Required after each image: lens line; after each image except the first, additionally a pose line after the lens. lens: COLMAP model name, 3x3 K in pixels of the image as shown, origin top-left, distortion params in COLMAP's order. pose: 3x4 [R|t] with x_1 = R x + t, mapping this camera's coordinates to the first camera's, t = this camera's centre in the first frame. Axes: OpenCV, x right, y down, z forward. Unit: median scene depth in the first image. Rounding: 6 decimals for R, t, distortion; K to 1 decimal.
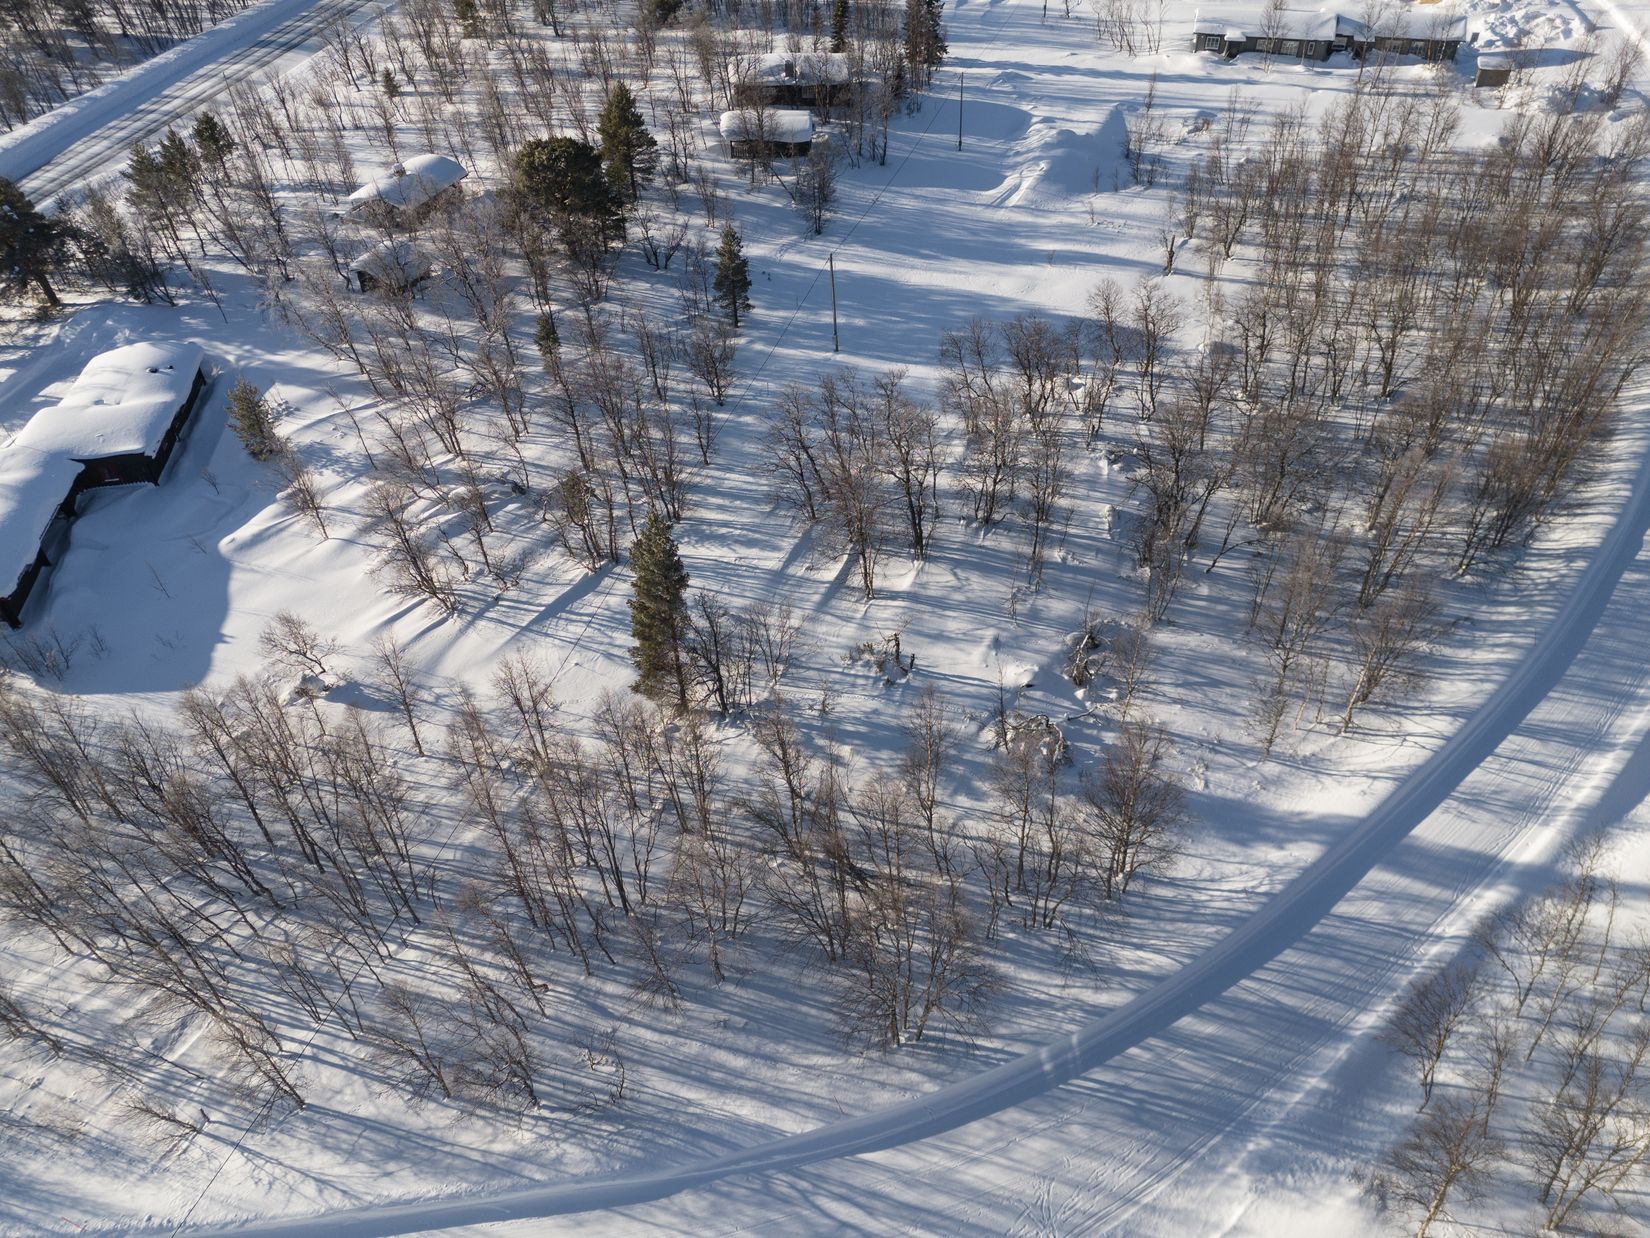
lens RADIAL K [[1199.9, 0, 827.5], [0, 1199.9, 614.7], [0, 0, 1]] dist [0.088618, -0.080100]
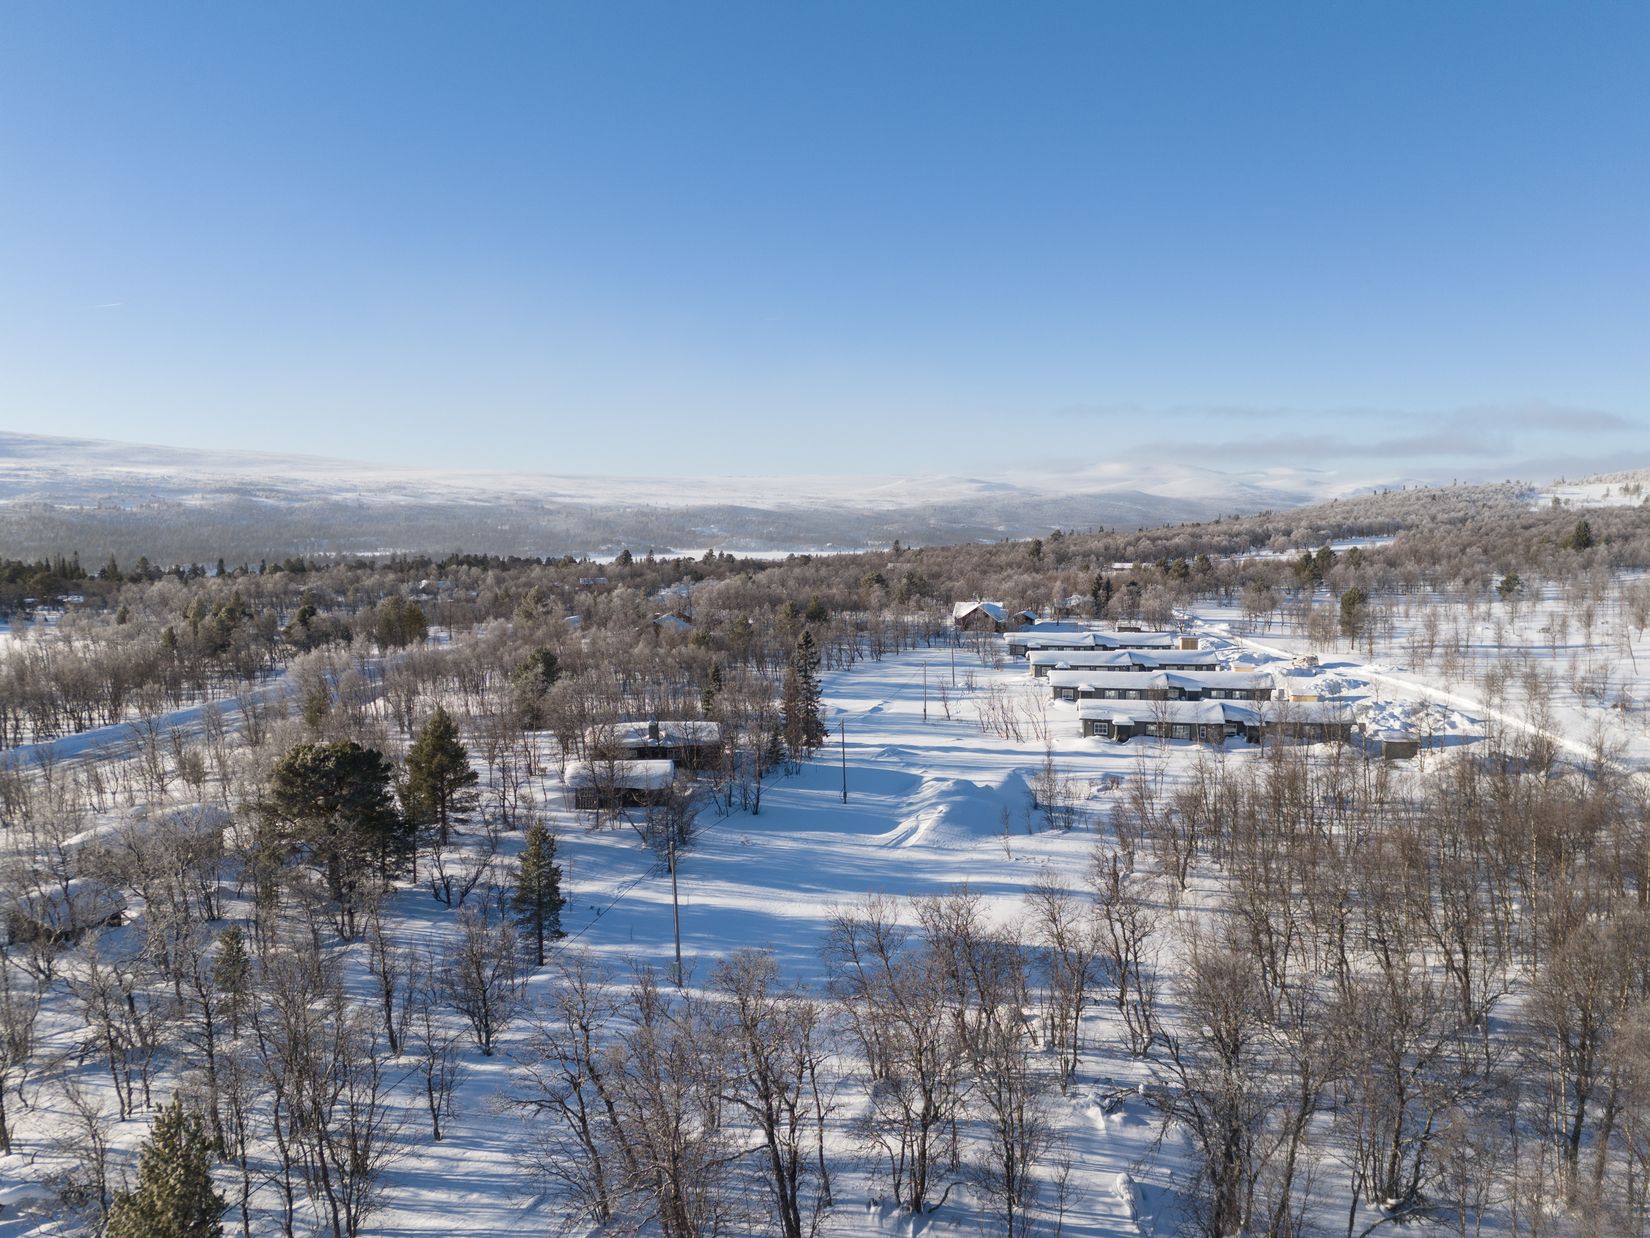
lens RADIAL K [[1199.9, 0, 827.5], [0, 1199.9, 614.7], [0, 0, 1]] dist [0.088618, -0.080100]
pose [[0.996791, 0.004189, 0.079942, 0.044530], [0.044643, 0.799828, -0.598567, 0.039895], [-0.066447, 0.600215, 0.797074, 0.384733]]
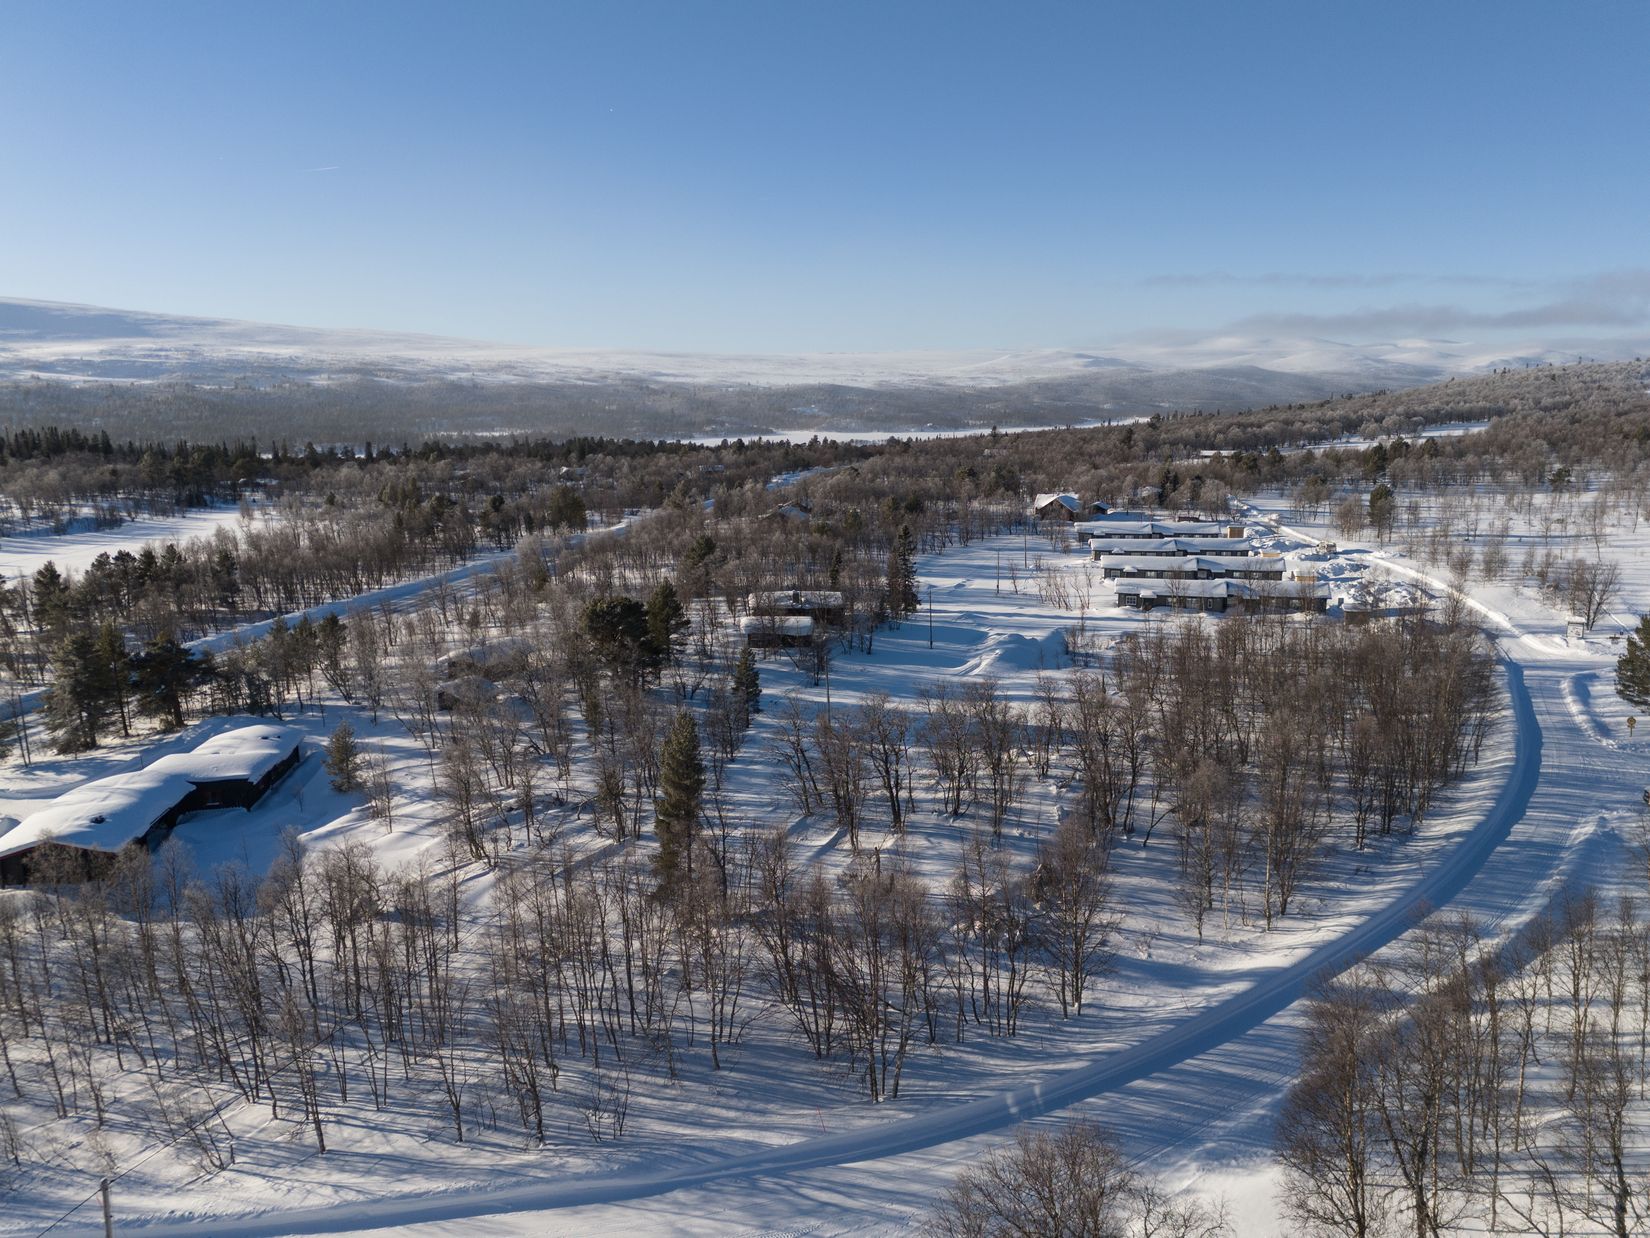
lens RADIAL K [[1199.9, 0, 827.5], [0, 1199.9, 614.7], [0, 0, 1]] dist [0.088618, -0.080100]
pose [[0.999954, 0.009466, -0.001516, 0.007375], [-0.008887, 0.855971, -0.516947, 0.366263], [-0.003596, 0.516937, 0.856016, -0.110566]]
